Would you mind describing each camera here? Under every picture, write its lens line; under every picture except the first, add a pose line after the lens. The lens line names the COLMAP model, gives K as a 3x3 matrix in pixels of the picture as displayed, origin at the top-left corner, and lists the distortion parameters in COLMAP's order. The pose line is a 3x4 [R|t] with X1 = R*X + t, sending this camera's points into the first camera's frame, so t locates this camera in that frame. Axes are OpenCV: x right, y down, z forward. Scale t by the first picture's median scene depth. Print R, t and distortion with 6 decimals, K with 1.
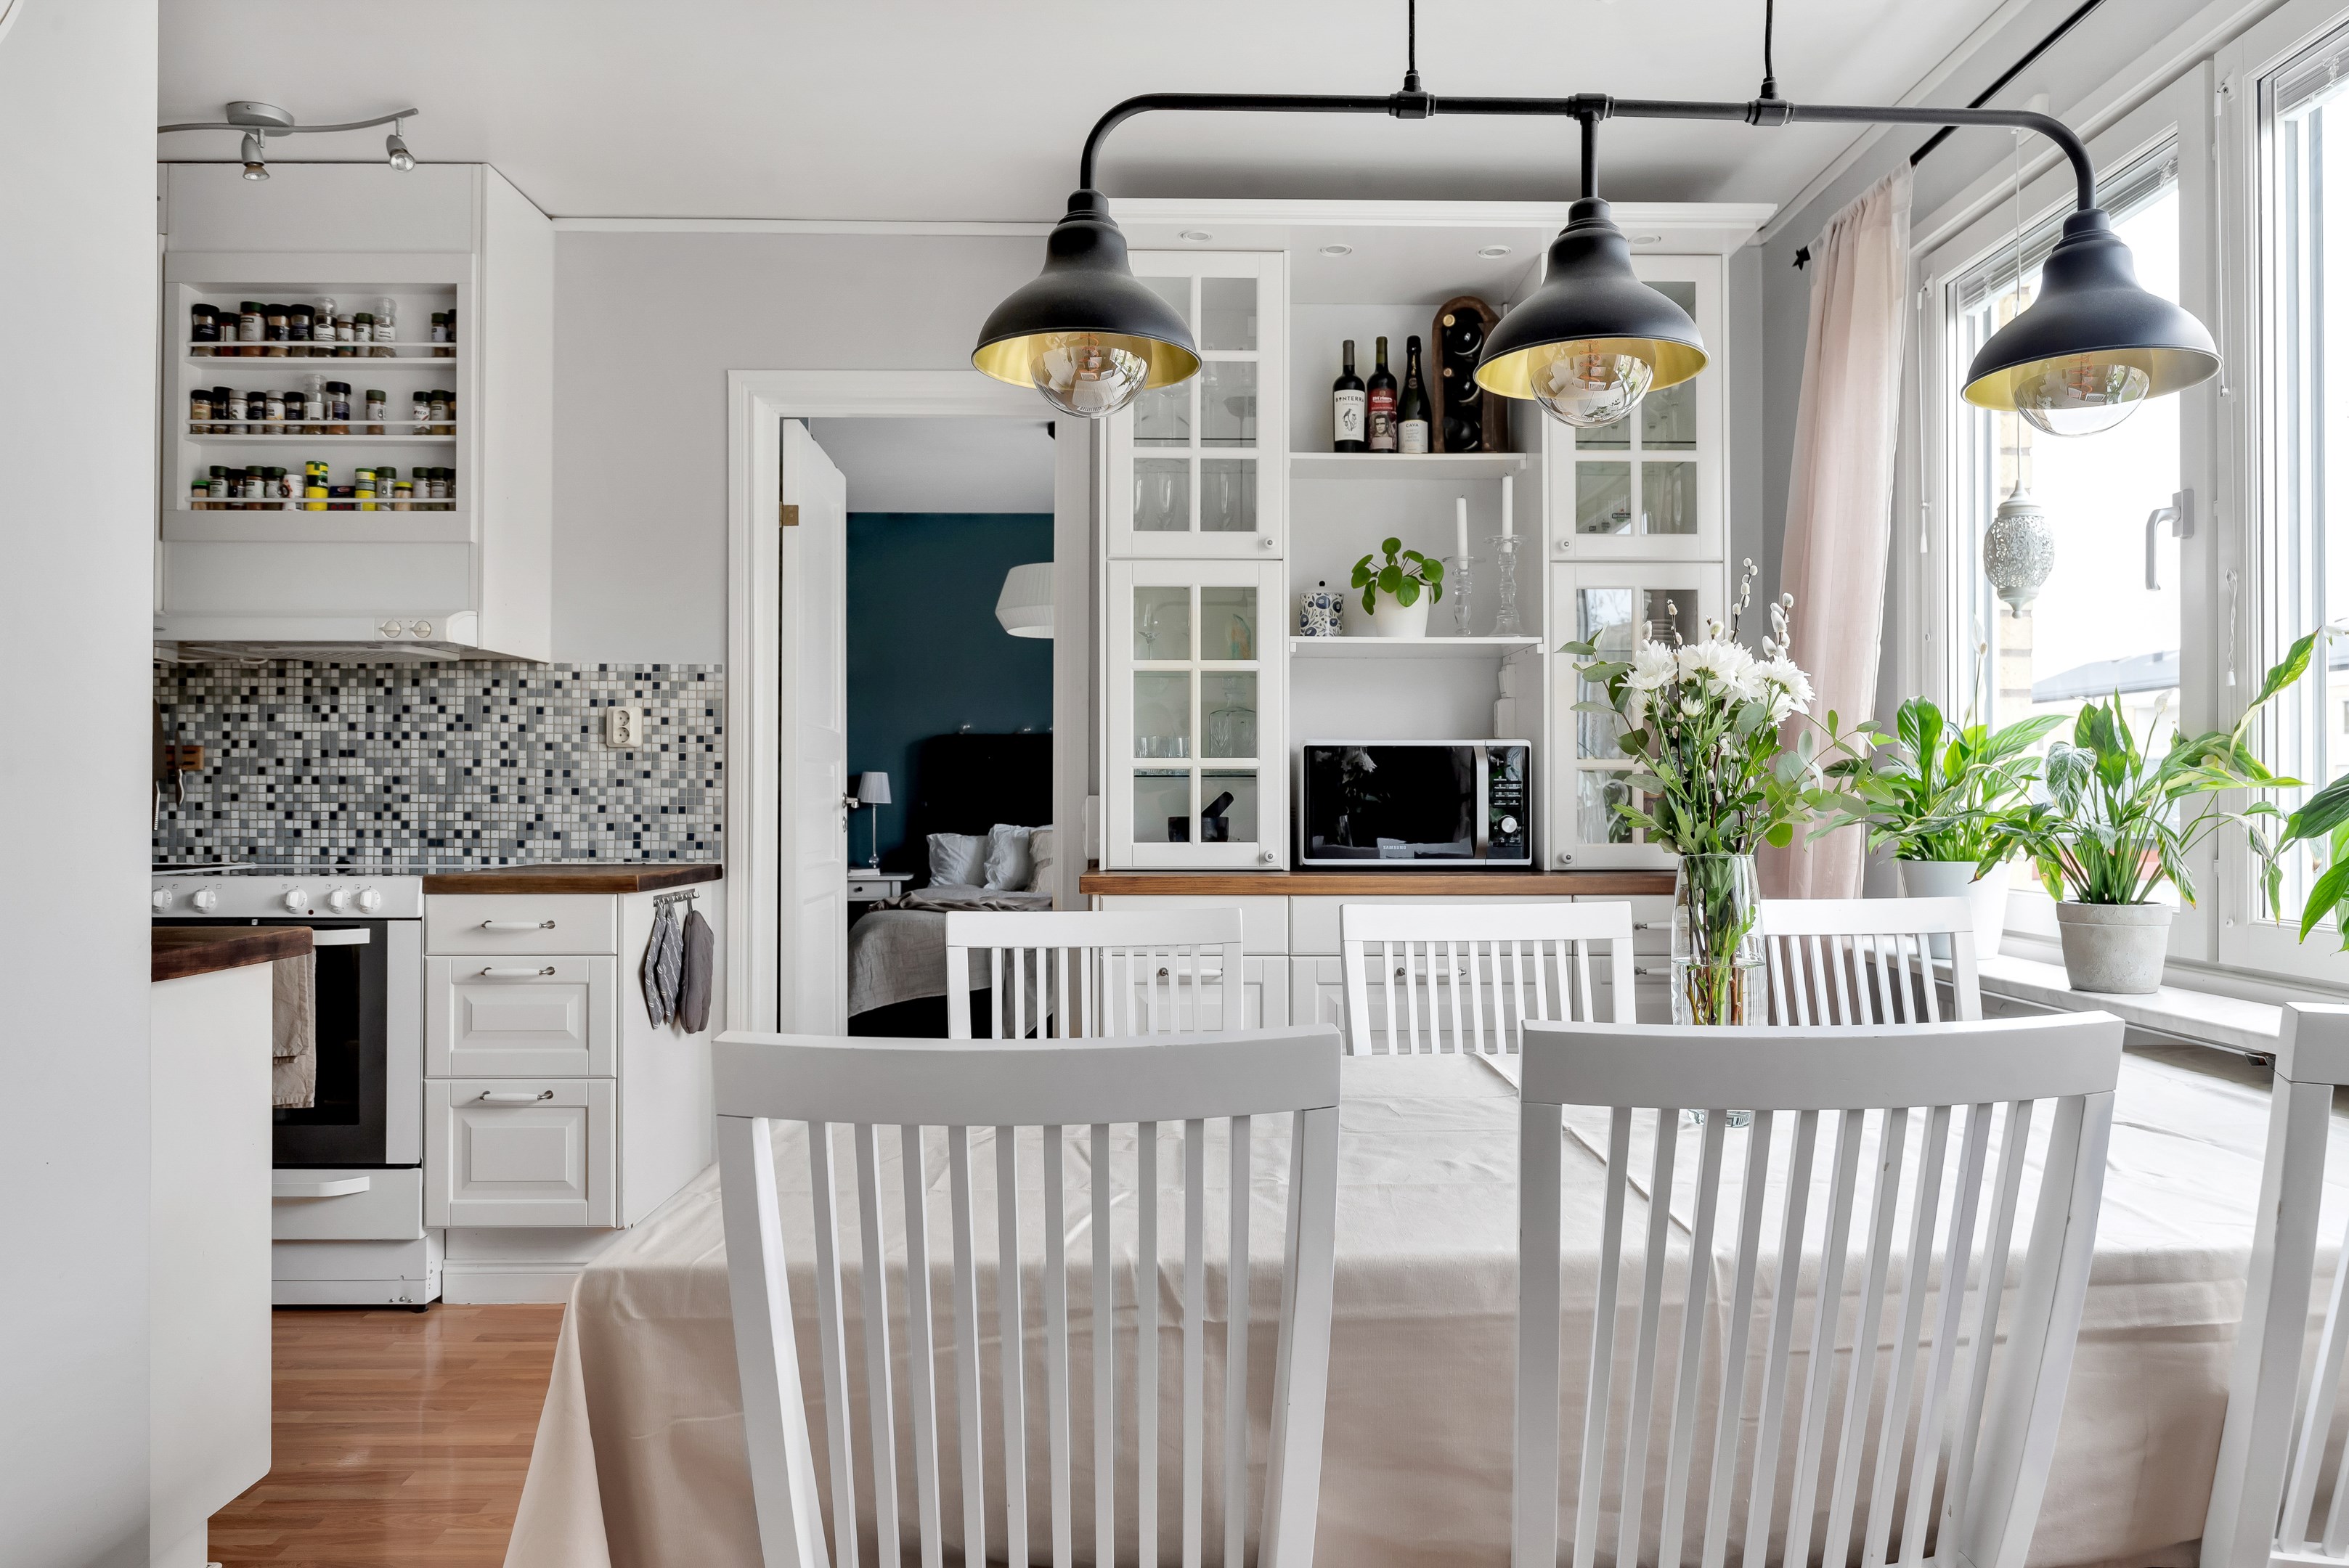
lens RADIAL K [[1566.4, 0, 1174.5], [0, 1566.4, 784.0], [0, 0, 1]] dist [-0.000259, 0.000275]
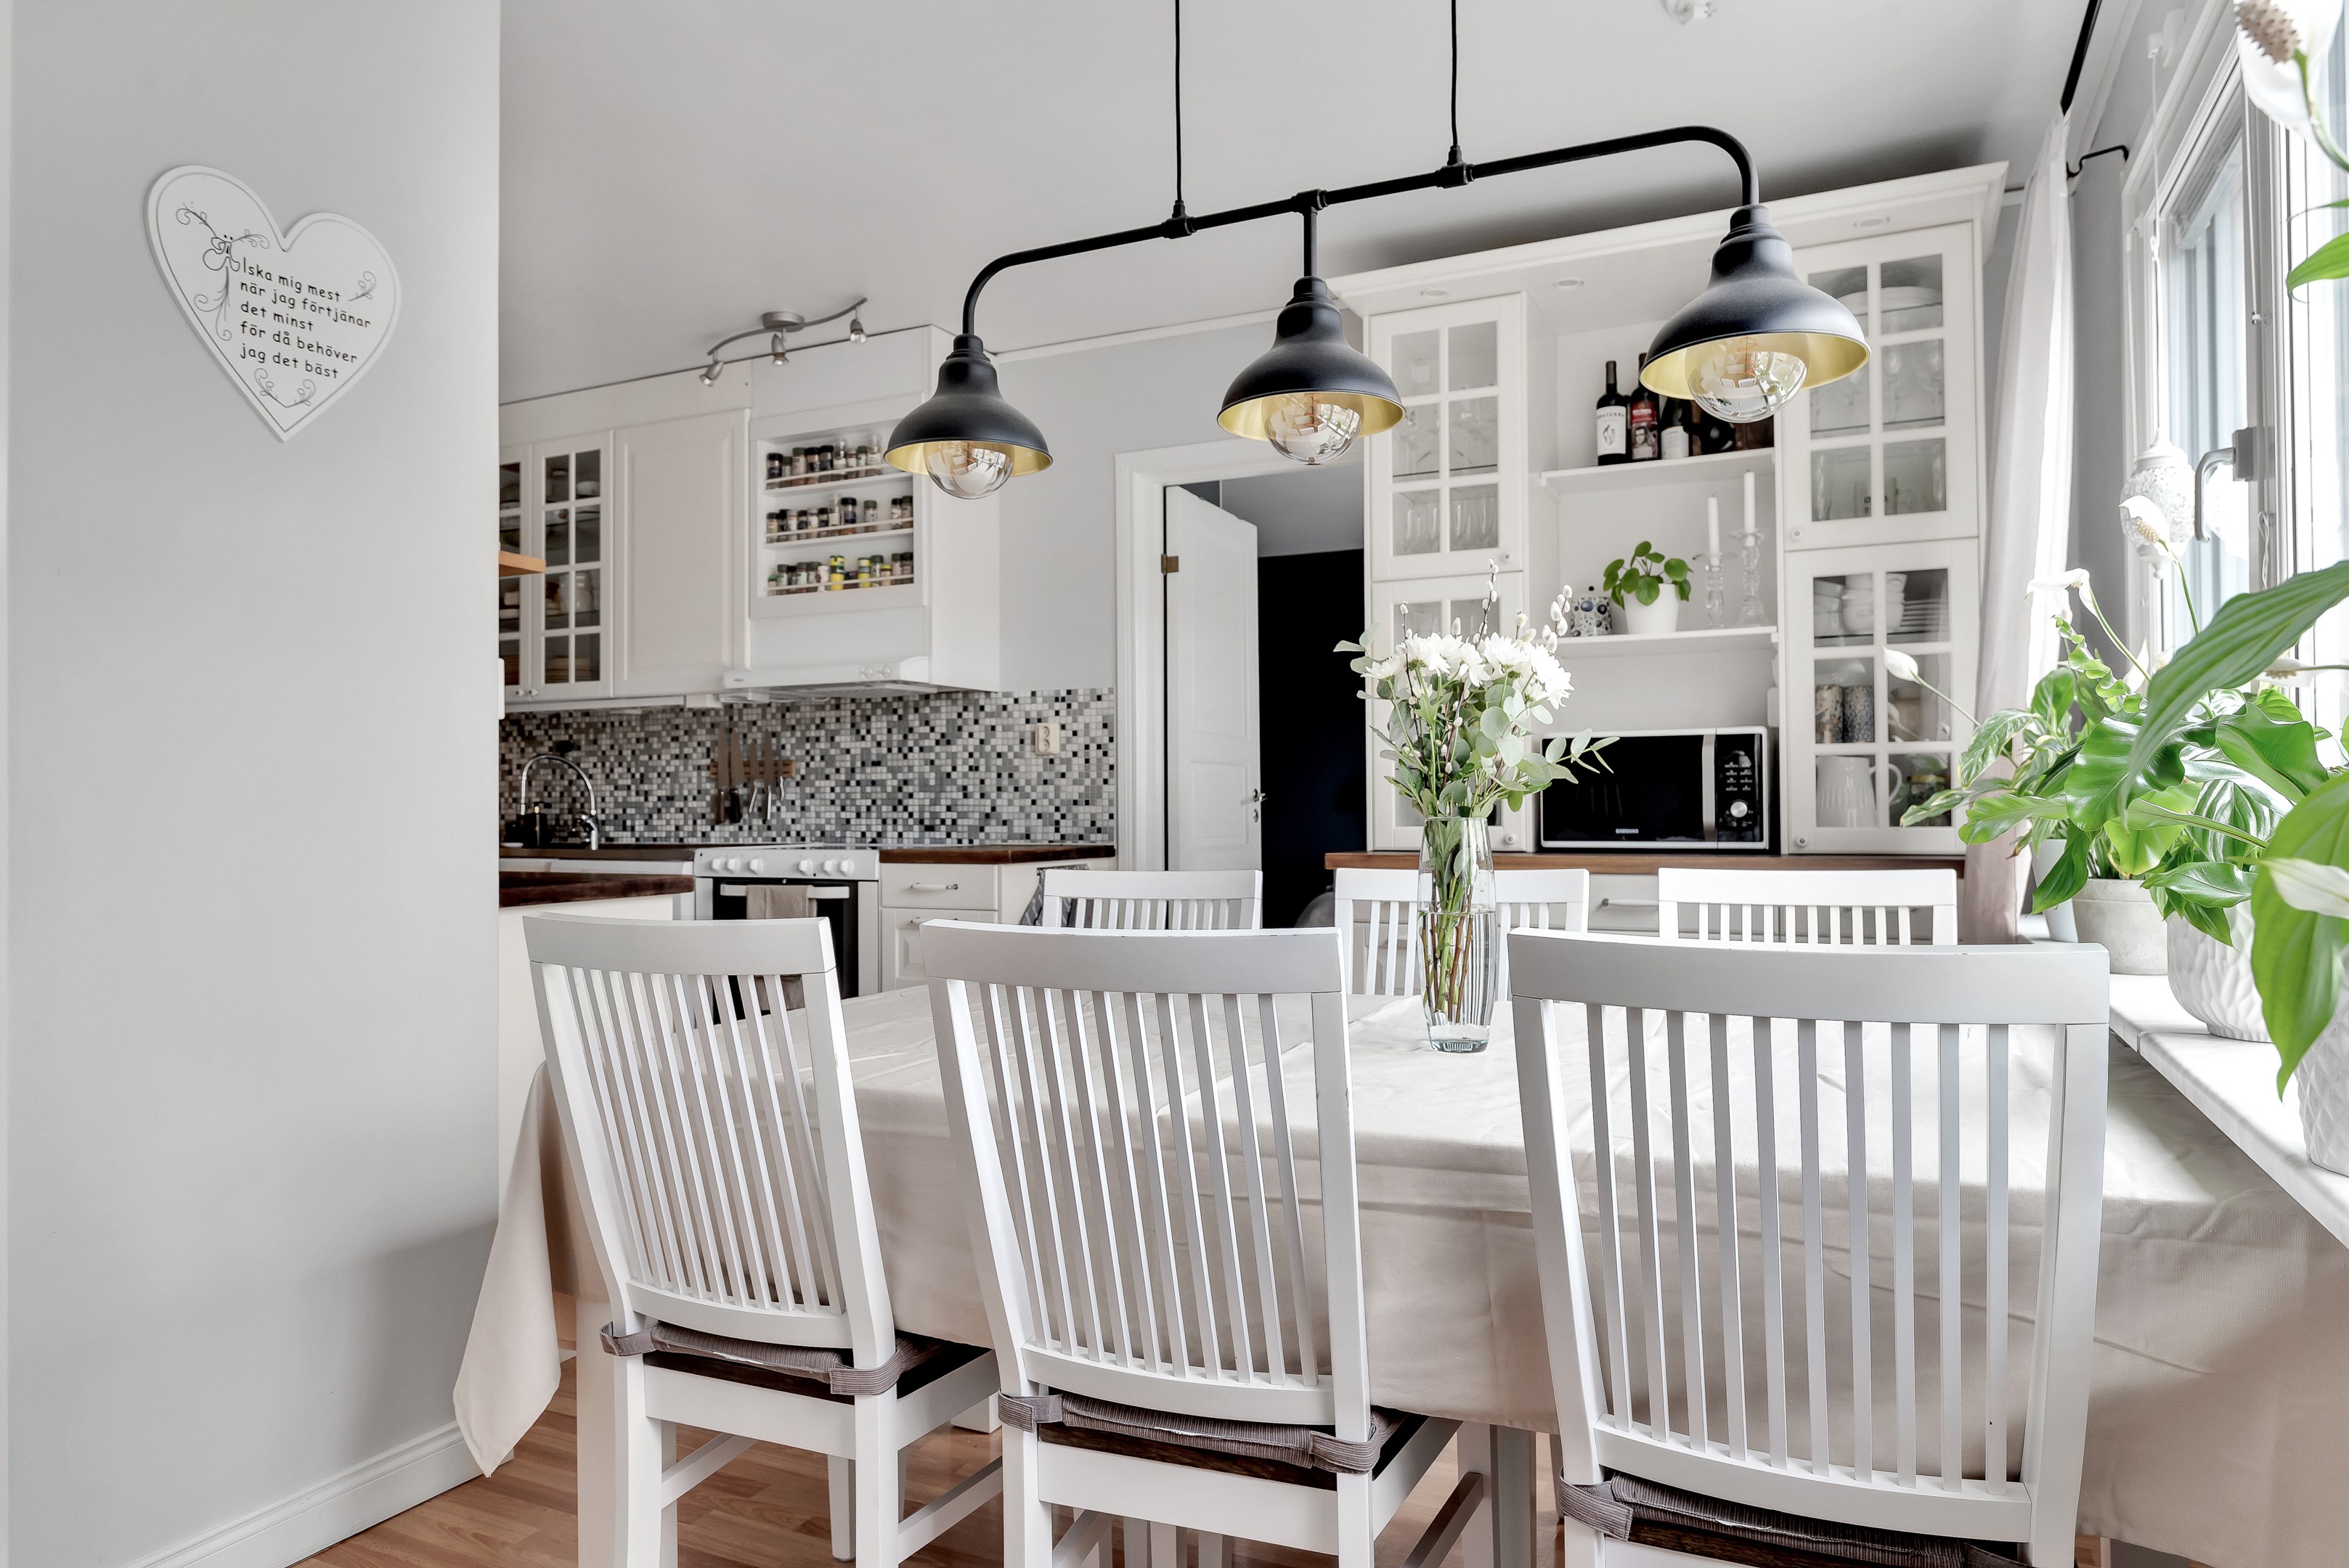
lens RADIAL K [[1441.0, 0, 1174.5], [0, 1441.0, 784.0], [0, 0, 1]] dist [0.002593, 0.000380]
pose [[0.895011, -0.013444, -0.445842, 0.273122], [0.011351, 0.999908, -0.007366, 0.010908], [0.445900, 0.001532, 0.895081, -0.018980]]
